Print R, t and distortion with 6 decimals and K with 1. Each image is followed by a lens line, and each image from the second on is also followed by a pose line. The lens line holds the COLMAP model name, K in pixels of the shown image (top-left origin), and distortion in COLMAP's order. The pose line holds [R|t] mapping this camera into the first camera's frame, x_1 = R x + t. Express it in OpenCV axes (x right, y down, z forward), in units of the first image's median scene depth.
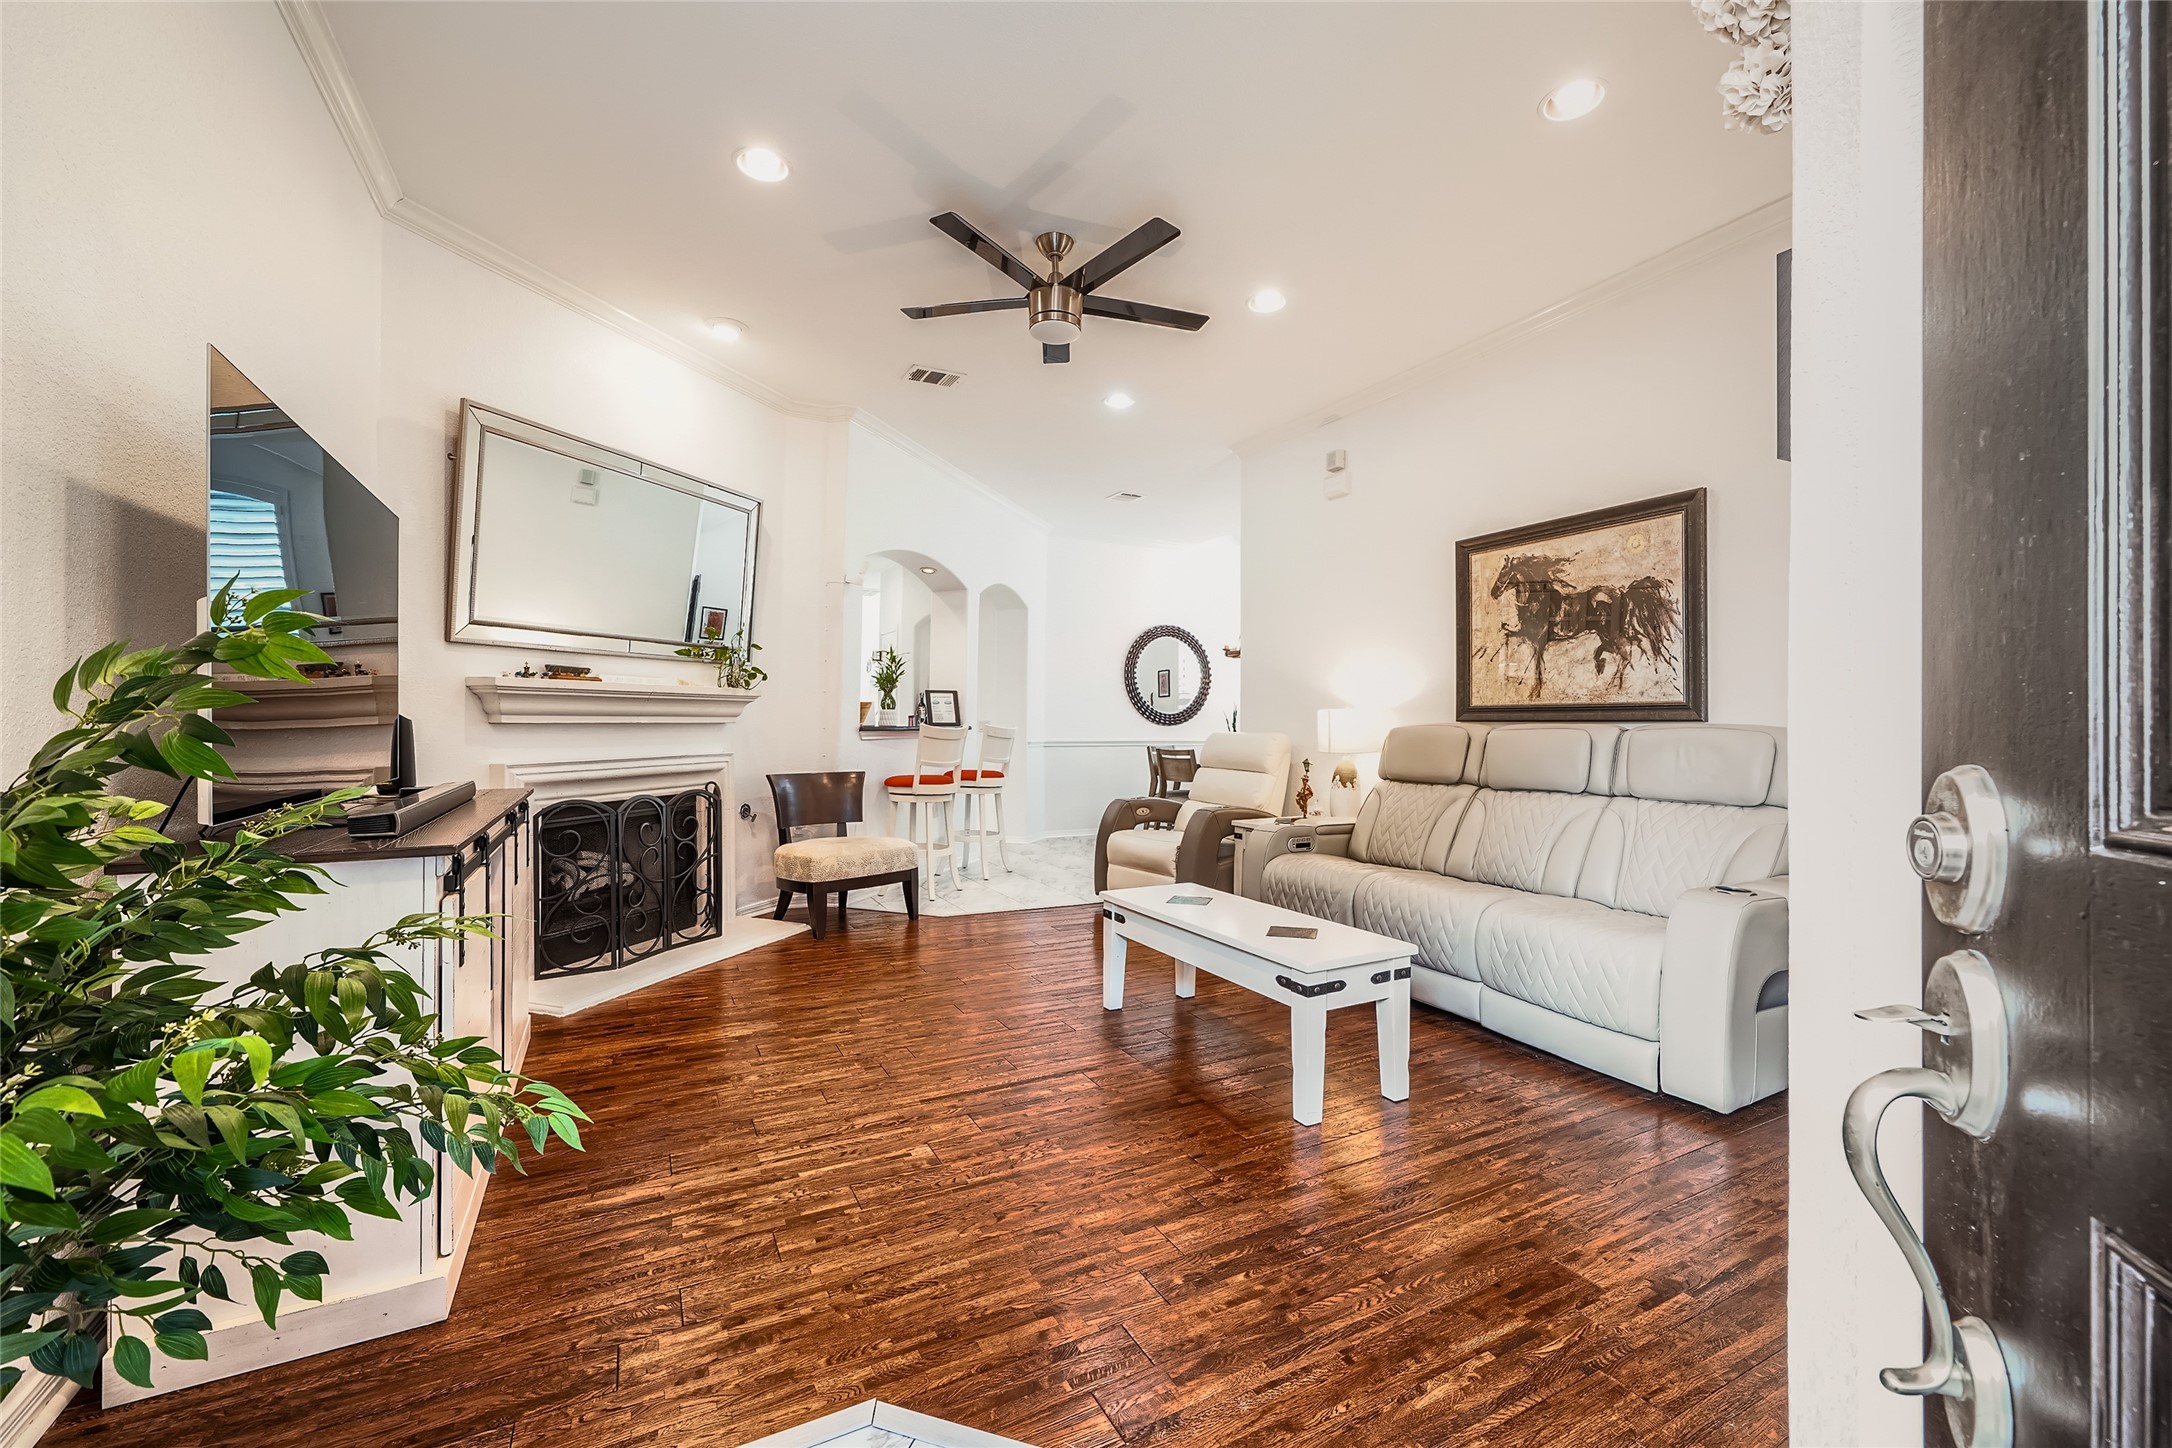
lens RADIAL K [[872.5, 0, 1079.0], [0, 872.5, 718.3], [0, 0, 1]] dist [-0.003987, 0.005234]
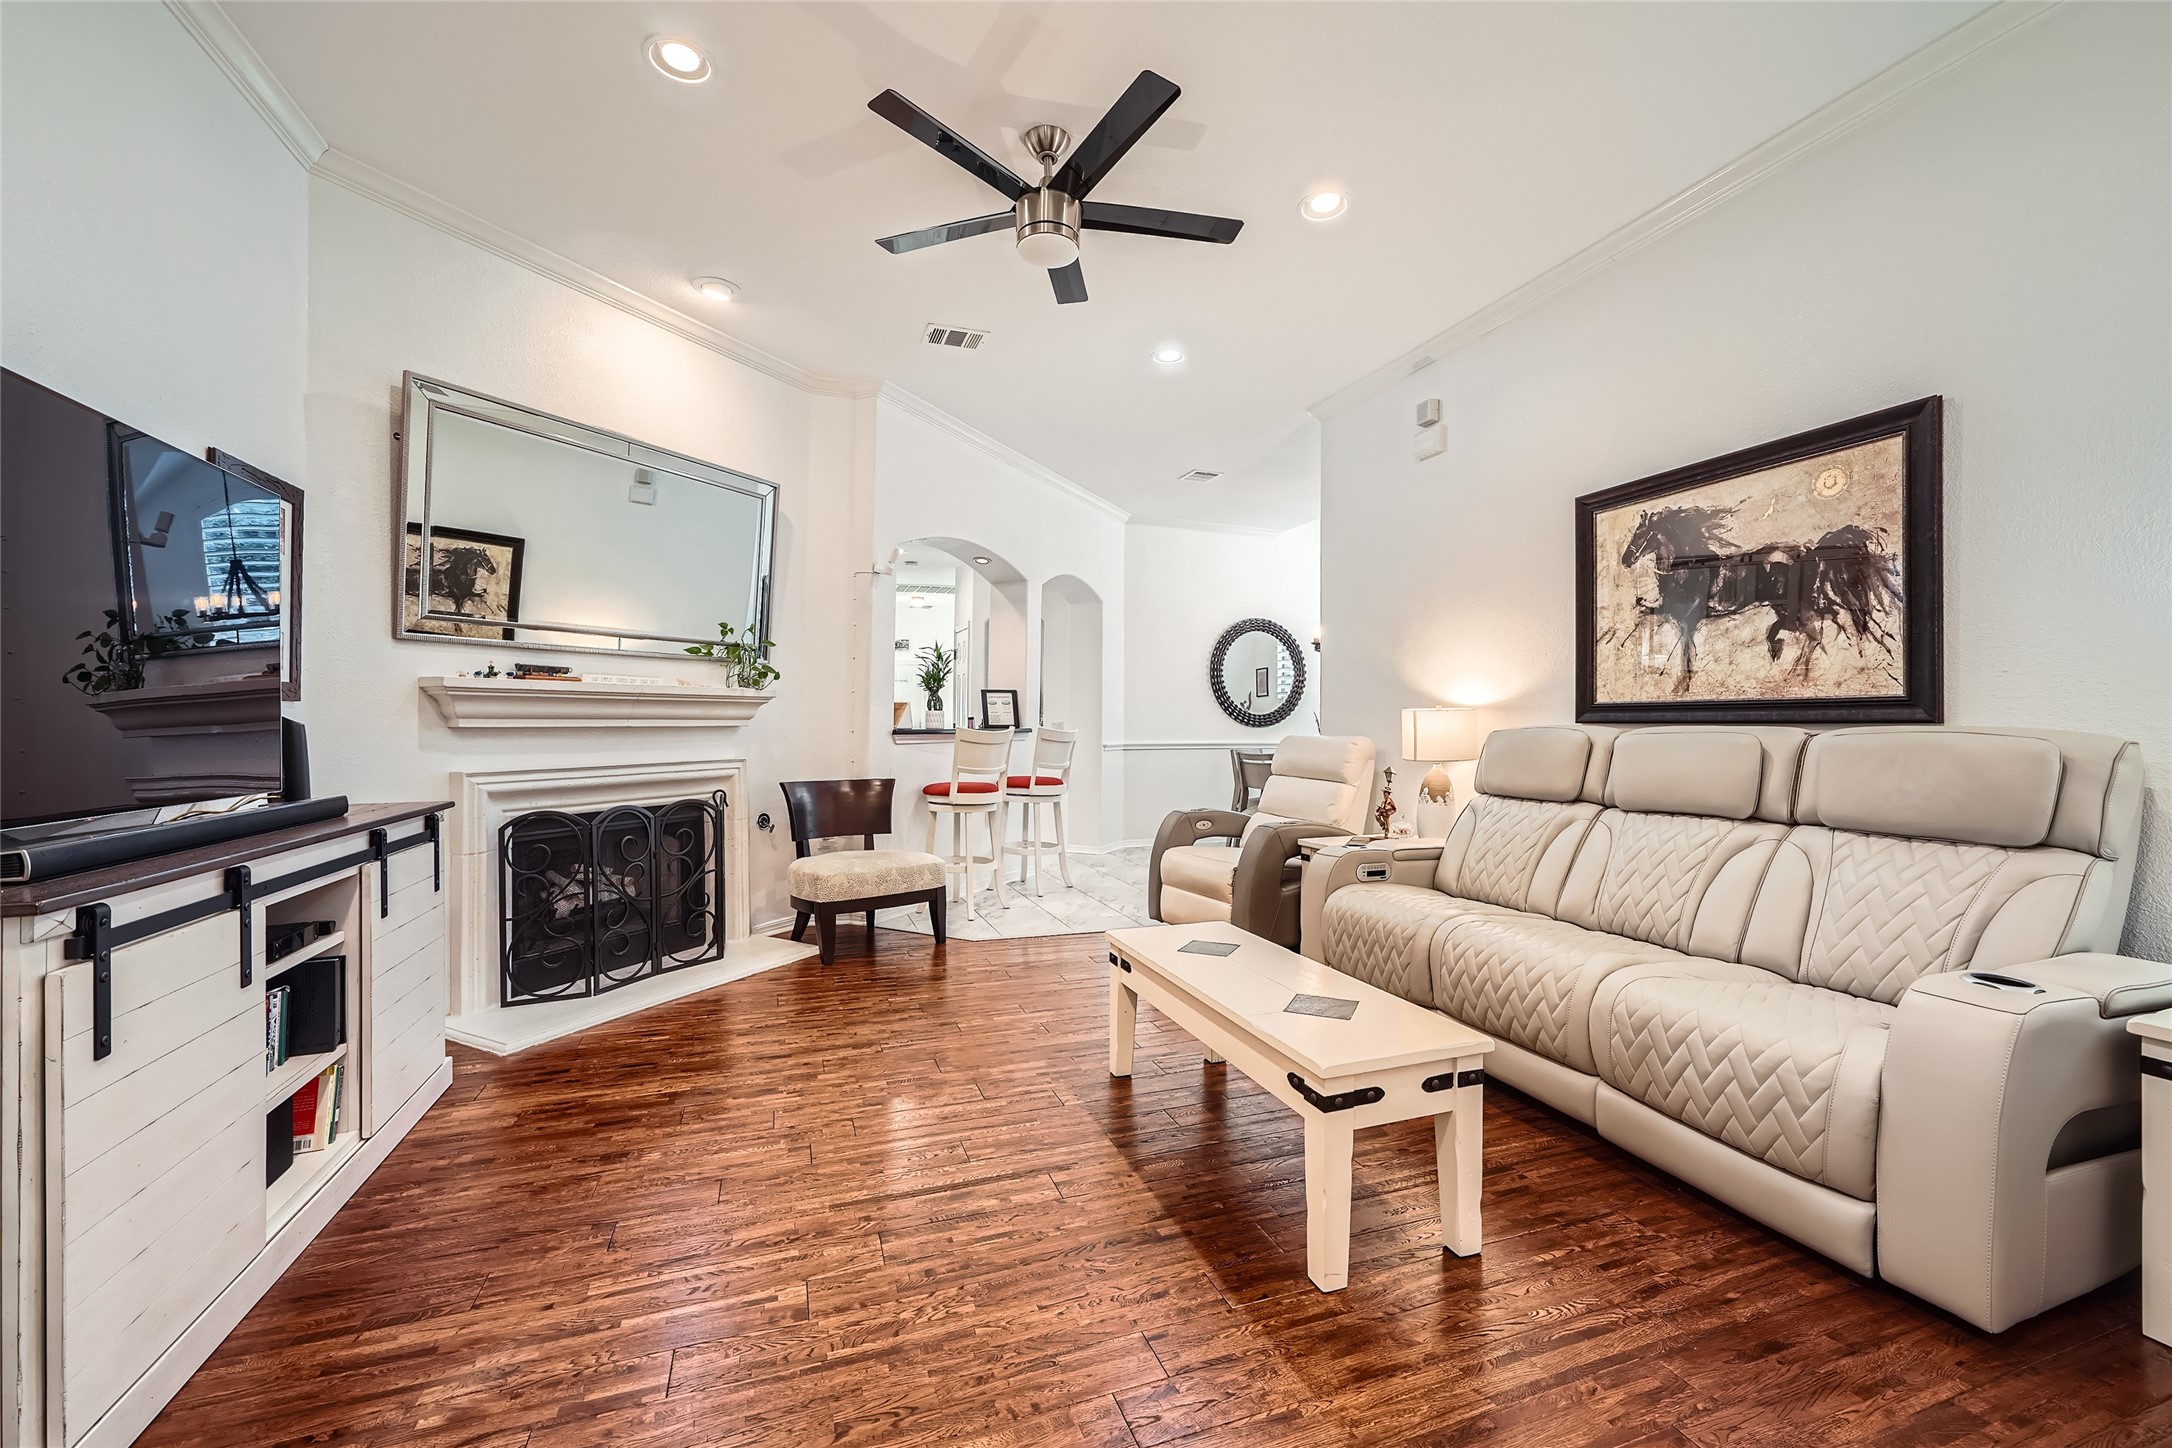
lens RADIAL K [[872.5, 0, 1076.5], [0, 872.5, 726.0], [0, 0, 1]] dist [-0.003987, 0.005234]
pose [[0.991141, -0.002087, -0.132799, 0.102395], [0.003045, 0.999971, 0.007009, -0.000501], [0.132780, -0.007351, 0.991118, 0.177739]]
